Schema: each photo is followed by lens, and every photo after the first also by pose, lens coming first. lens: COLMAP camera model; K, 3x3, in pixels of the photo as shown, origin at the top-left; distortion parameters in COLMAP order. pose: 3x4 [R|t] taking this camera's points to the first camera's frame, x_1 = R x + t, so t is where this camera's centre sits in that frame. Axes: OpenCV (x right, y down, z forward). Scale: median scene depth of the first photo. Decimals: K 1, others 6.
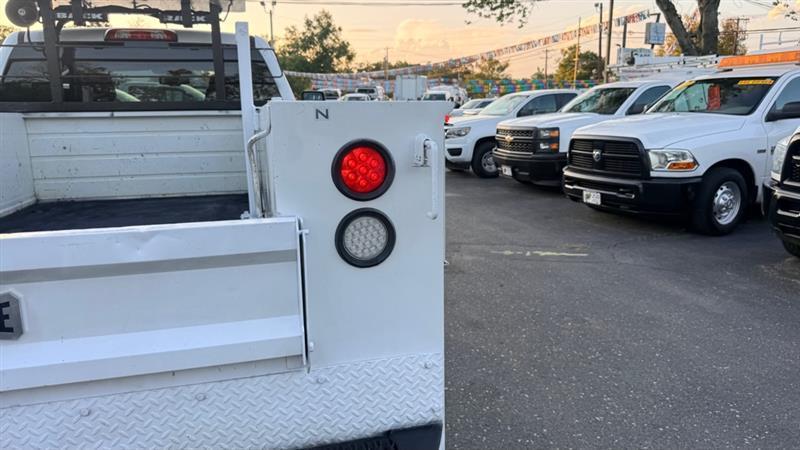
lens RADIAL K [[565.2, 0, 405.8], [0, 565.2, 222.0], [0, 0, 1]] dist [0.057091, -0.072121]
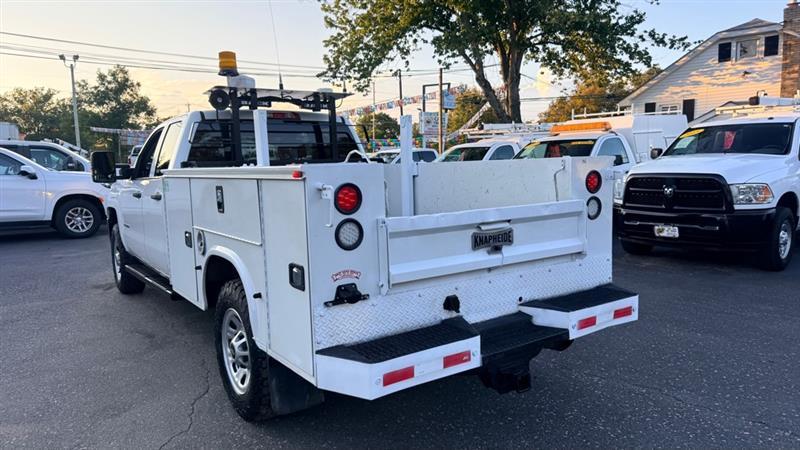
lens RADIAL K [[565.2, 0, 402.0], [0, 565.2, 220.3], [0, 0, 1]] dist [0.057091, -0.072121]
pose [[0.943223, -0.047037, 0.328814, -0.562028], [0.079435, 0.993141, -0.085795, 0.076273], [-0.322523, 0.107043, 0.940489, -0.375675]]
